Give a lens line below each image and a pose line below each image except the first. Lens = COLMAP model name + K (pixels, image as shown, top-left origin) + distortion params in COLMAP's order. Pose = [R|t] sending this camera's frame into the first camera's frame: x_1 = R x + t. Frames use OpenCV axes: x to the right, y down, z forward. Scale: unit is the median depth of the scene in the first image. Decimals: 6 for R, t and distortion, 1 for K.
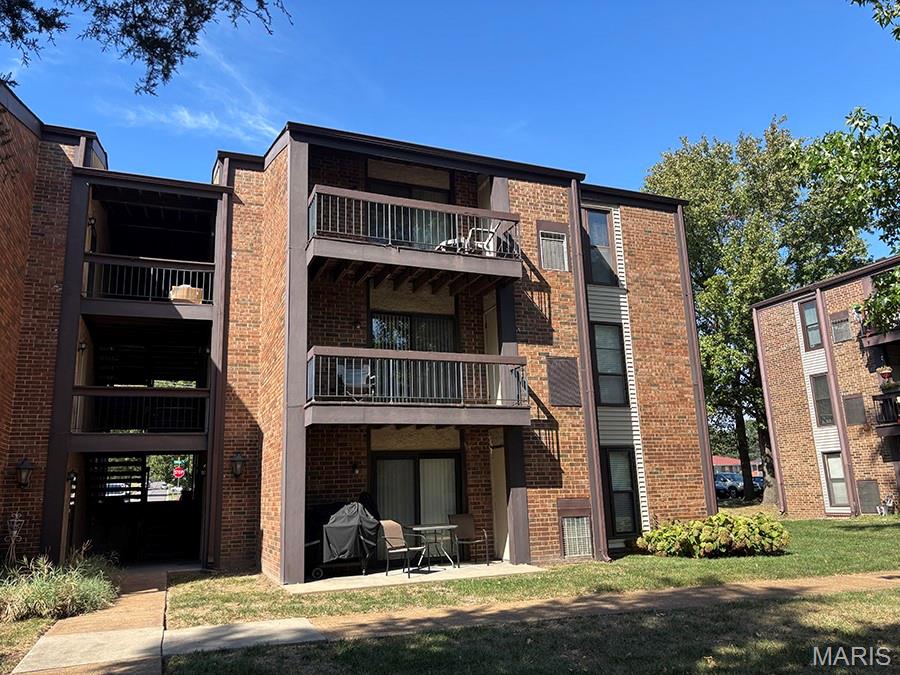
lens RADIAL K [[609.8, 0, 450.0], [0, 609.8, 337.5], [0, 0, 1]] dist [0.004105, 0.000186]
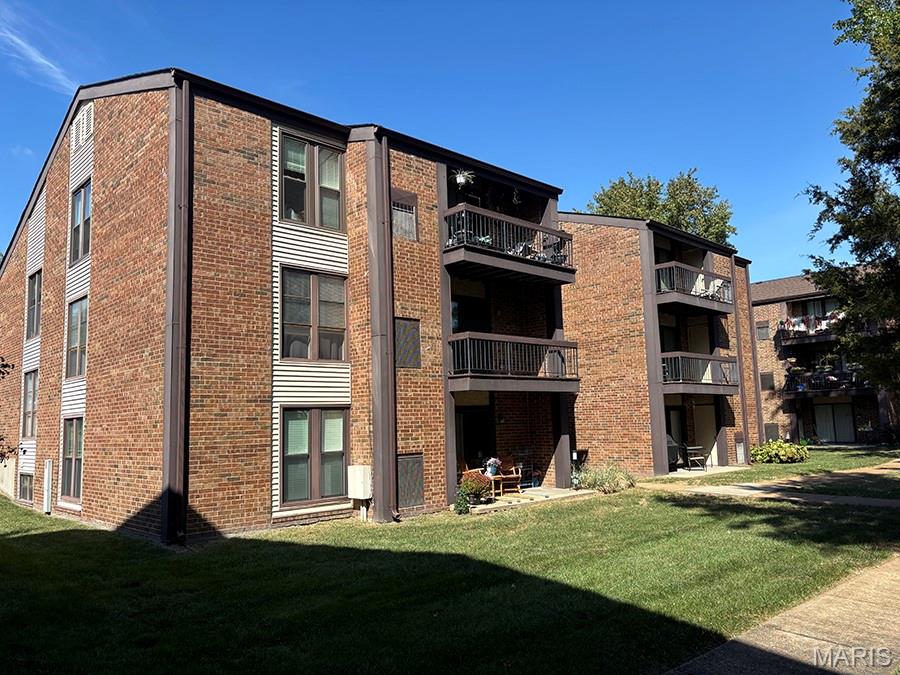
lens RADIAL K [[683.3, 0, 448.8], [0, 683.3, 340.6], [0, 0, 1]] dist [0.045149, -0.047262]
pose [[0.909288, 0.029359, 0.415131, -0.851357], [-0.059868, 0.996361, 0.060666, -0.051881], [-0.411839, -0.080016, 0.907737, -0.295923]]
